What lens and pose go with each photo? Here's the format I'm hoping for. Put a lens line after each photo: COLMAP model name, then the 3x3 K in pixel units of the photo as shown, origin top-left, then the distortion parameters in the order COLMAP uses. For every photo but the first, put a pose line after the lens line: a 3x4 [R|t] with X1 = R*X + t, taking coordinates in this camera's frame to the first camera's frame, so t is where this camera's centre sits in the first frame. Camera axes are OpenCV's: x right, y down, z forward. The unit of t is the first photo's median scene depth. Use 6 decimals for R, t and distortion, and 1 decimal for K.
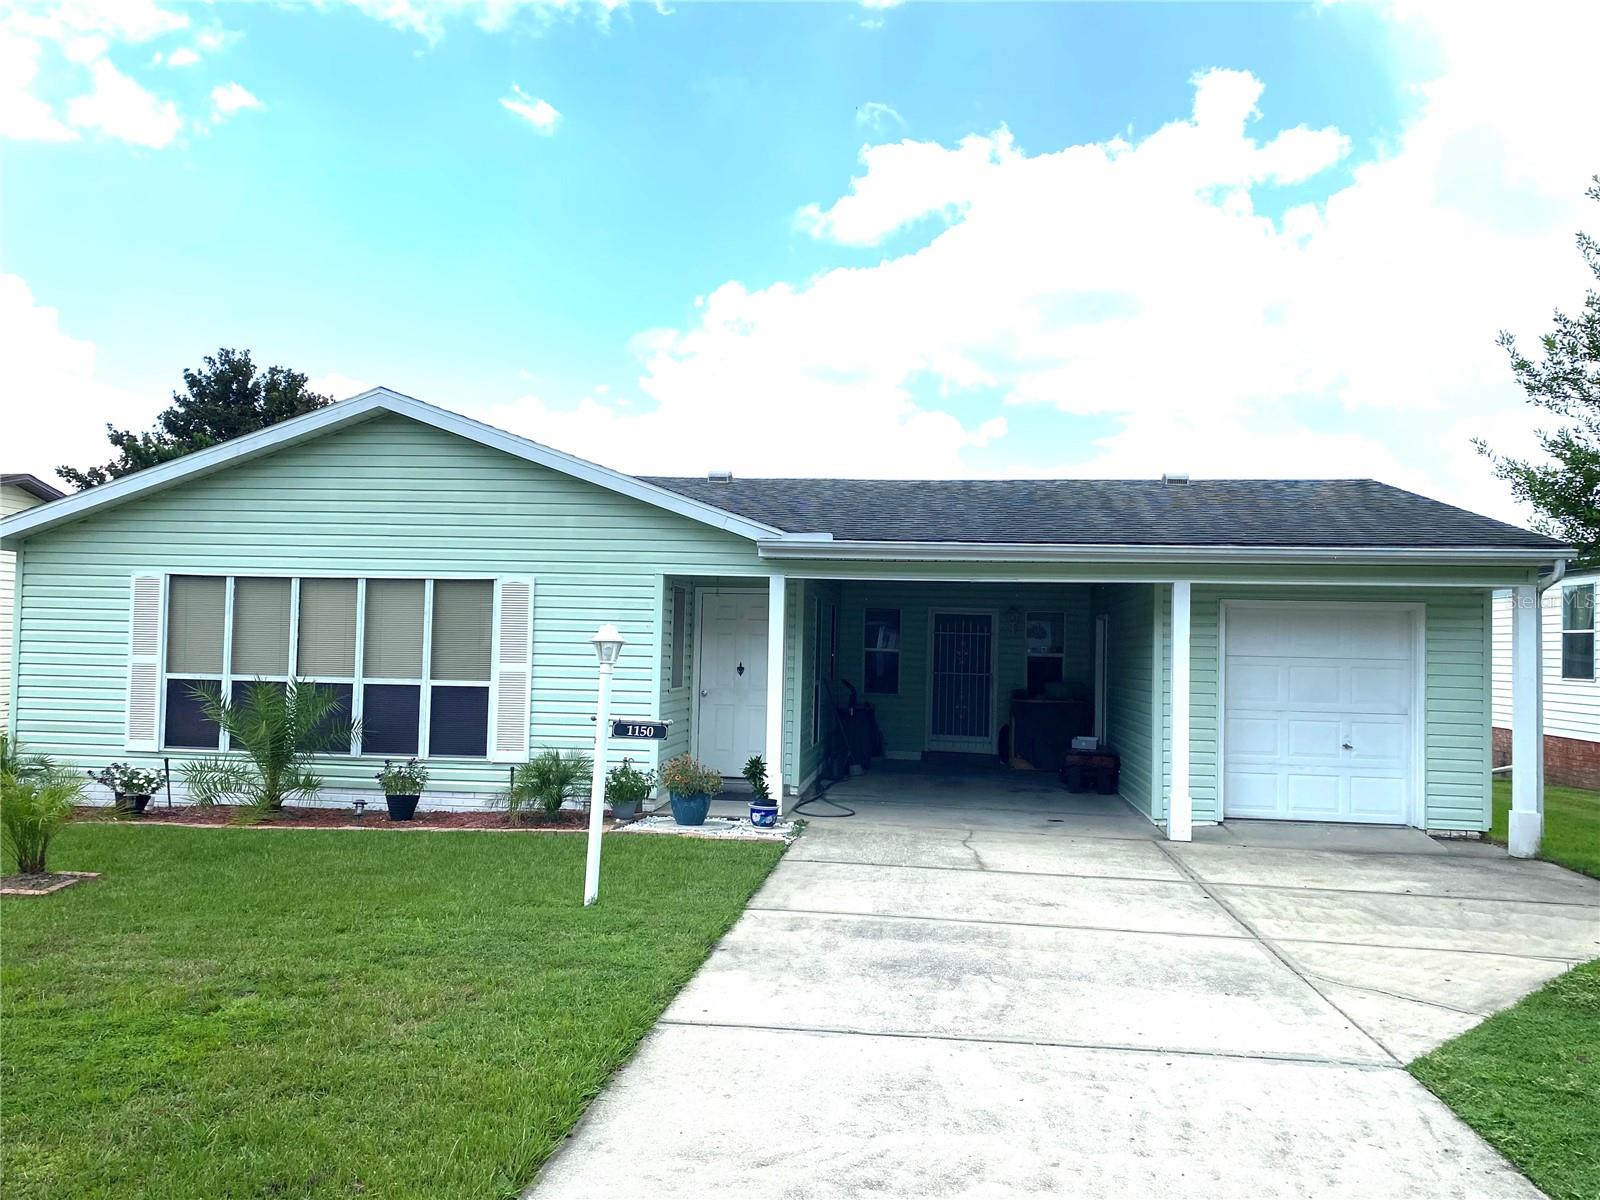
lens RADIAL K [[1198.8, 0, 805.4], [0, 1198.8, 597.2], [0, 0, 1]] dist [0.064184, -0.102519]
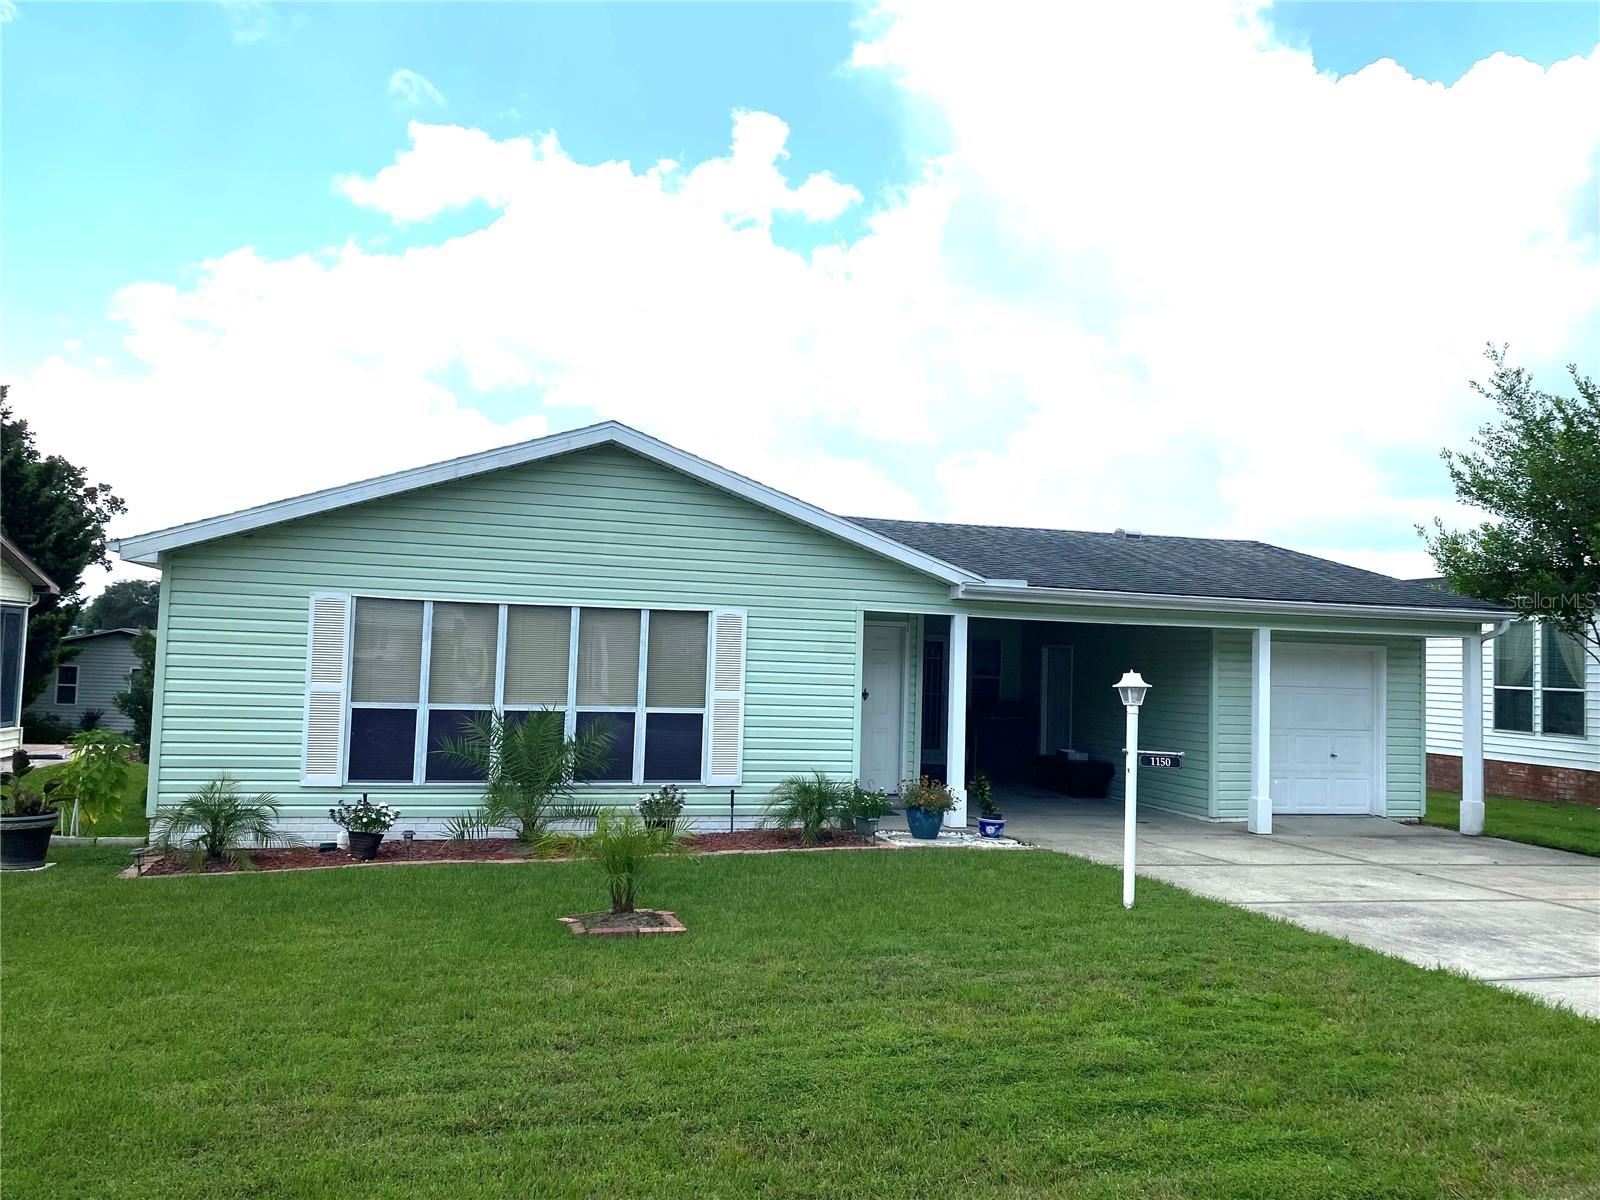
lens RADIAL K [[1206.8, 0, 794.6], [0, 1206.8, 575.6], [0, 0, 1]] dist [0.073786, -0.117425]
pose [[0.929138, 0.033965, 0.368169, -0.577117], [-0.026594, 0.999332, -0.025079, -0.021420], [-0.368774, 0.013511, 0.929421, -0.007021]]
